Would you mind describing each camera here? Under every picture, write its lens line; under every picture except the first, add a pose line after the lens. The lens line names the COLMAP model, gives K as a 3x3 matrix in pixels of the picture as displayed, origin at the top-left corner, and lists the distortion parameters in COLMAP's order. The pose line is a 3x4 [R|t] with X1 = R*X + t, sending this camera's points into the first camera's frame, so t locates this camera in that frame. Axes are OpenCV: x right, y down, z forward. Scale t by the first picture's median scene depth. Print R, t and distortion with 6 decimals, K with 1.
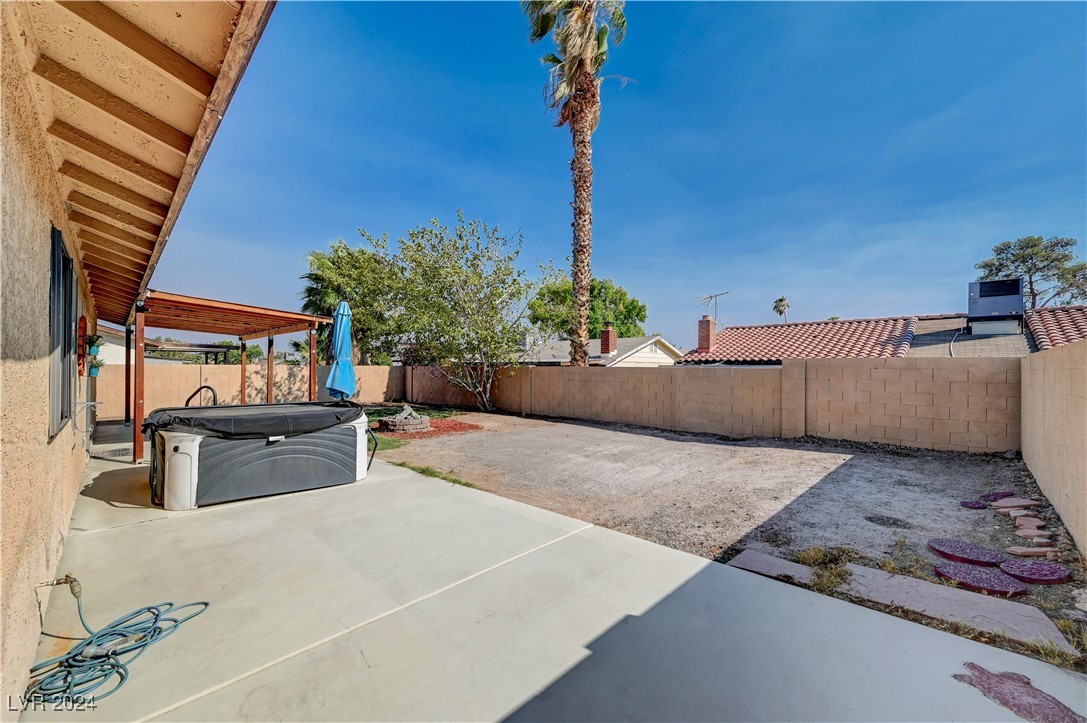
lens RADIAL K [[428.1, 0, 545.8], [0, 428.1, 361.4], [0, 0, 1]] dist [-0.000830, -0.000386]
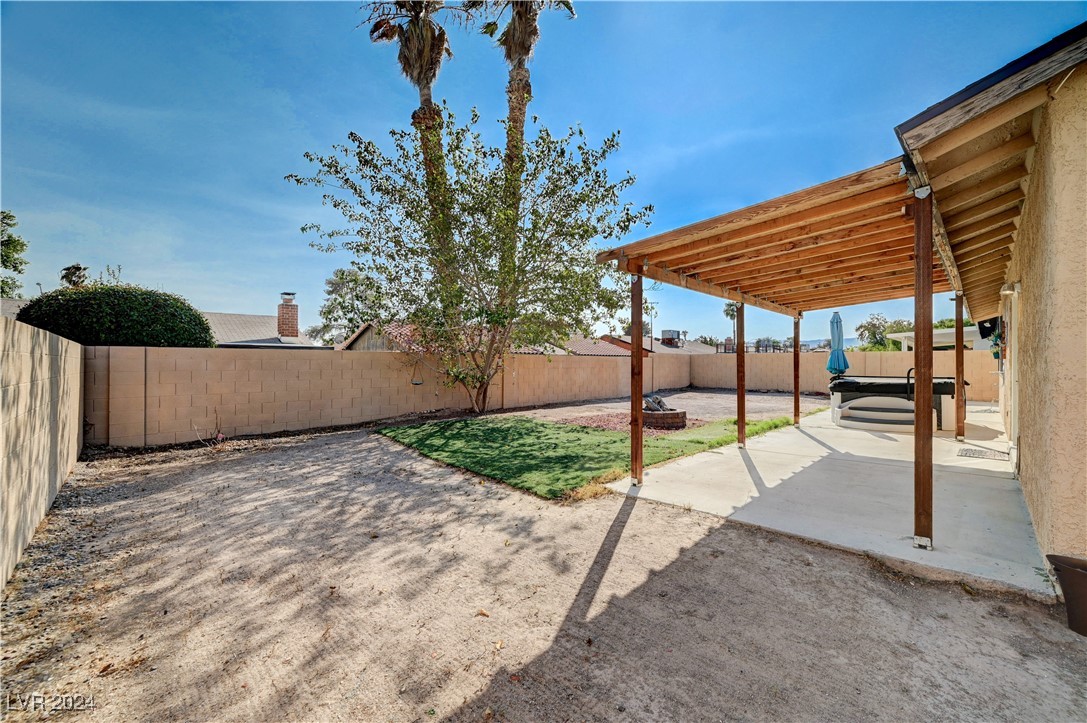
lens RADIAL K [[428.1, 0, 545.8], [0, 428.1, 361.4], [0, 0, 1]] dist [-0.000830, -0.000386]
pose [[0.035675, -0.003295, 0.999358, -1.190441], [-0.015009, 0.999880, 0.003833, 0.027677], [-0.999251, -0.015136, 0.035621, 1.156576]]
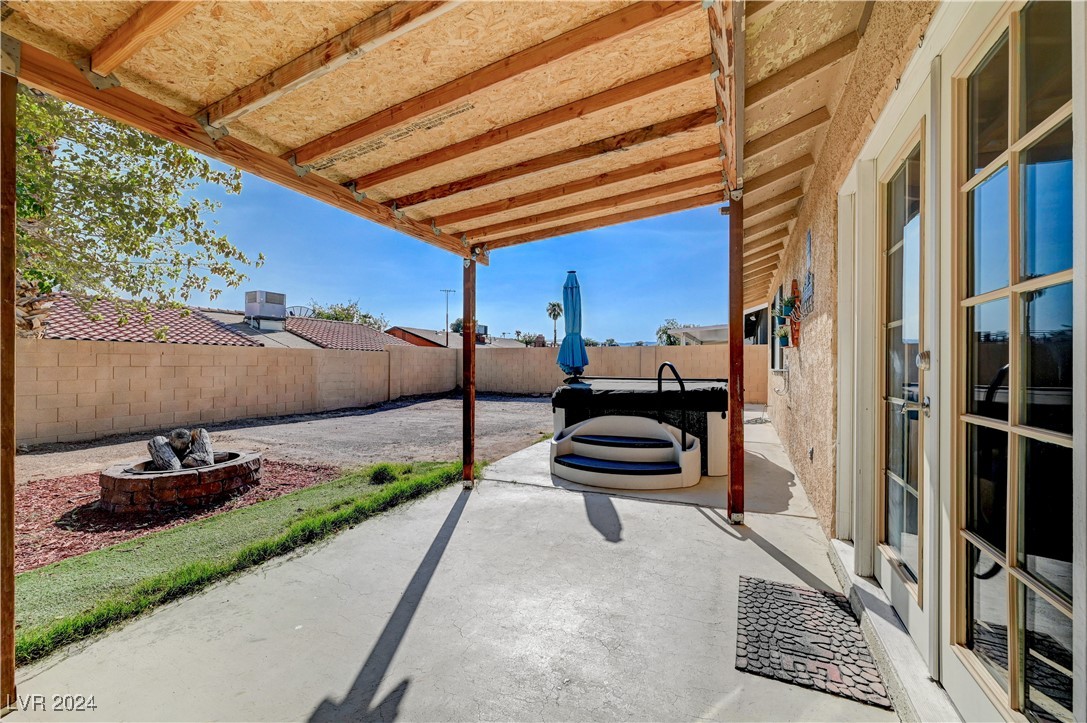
lens RADIAL K [[428.1, 0, 545.8], [0, 428.1, 361.4], [0, 0, 1]] dist [-0.000830, -0.000386]
pose [[-0.326226, -0.005399, 0.945276, -0.771442], [-0.017032, 0.999855, -0.000167, 0.032956], [-0.945138, -0.016154, -0.326270, 0.786260]]
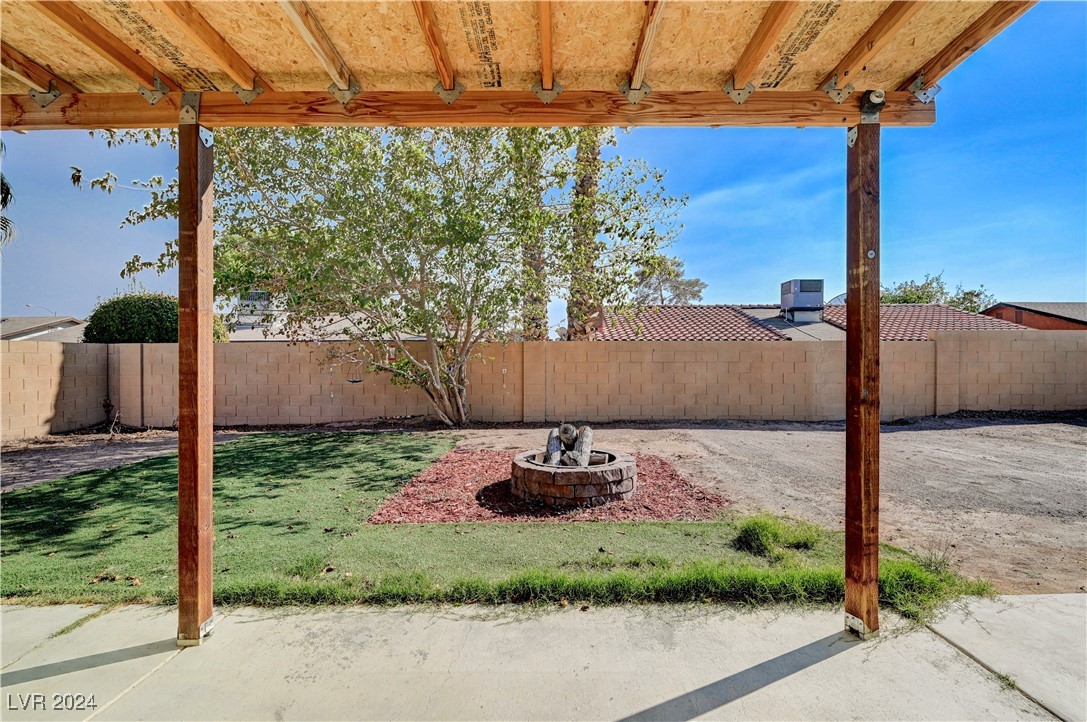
lens RADIAL K [[469.8, 0, 545.8], [0, 469.8, 359.1], [0, 0, 1]] dist [0.000698, 0.000931]
pose [[0.727470, -0.009978, 0.686067, -0.613472], [-0.000384, 0.999888, 0.014950, 0.033826], [-0.686139, -0.011139, 0.727385, 0.678059]]
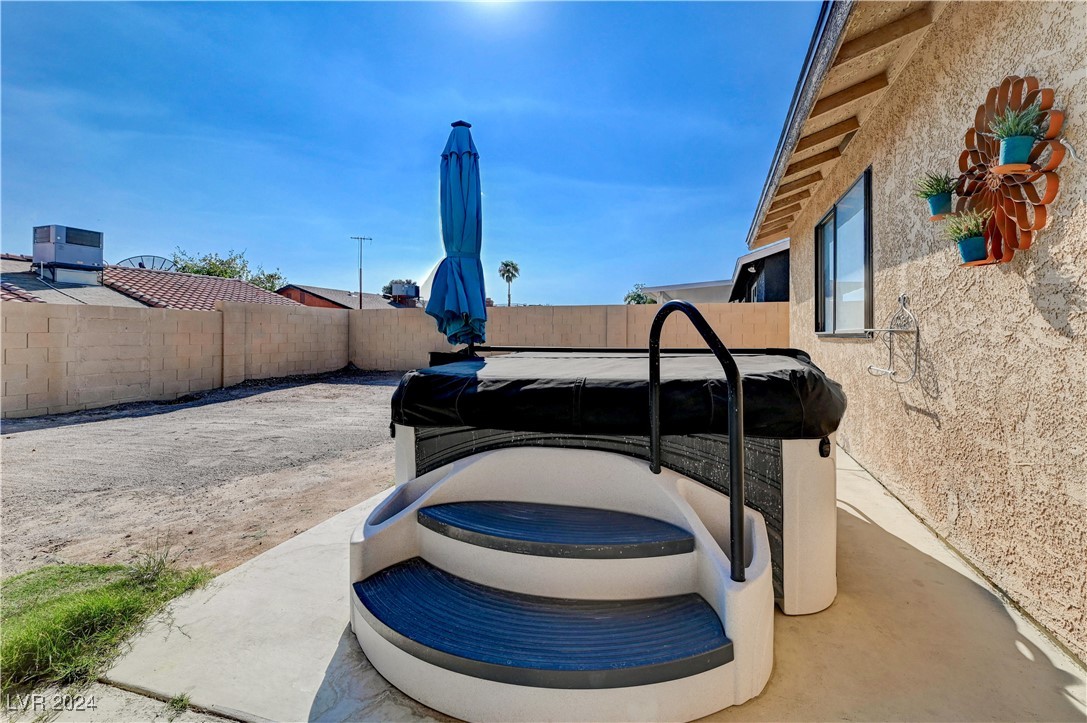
lens RADIAL K [[479.8, 0, 568.3], [0, 479.8, 334.7], [0, 0, 1]] dist [-0.000737, -0.000414]
pose [[-0.451962, -0.009600, 0.891986, -0.555394], [-0.013442, 0.999902, 0.003950, 0.042465], [-0.891936, -0.010204, -0.452046, 0.651579]]
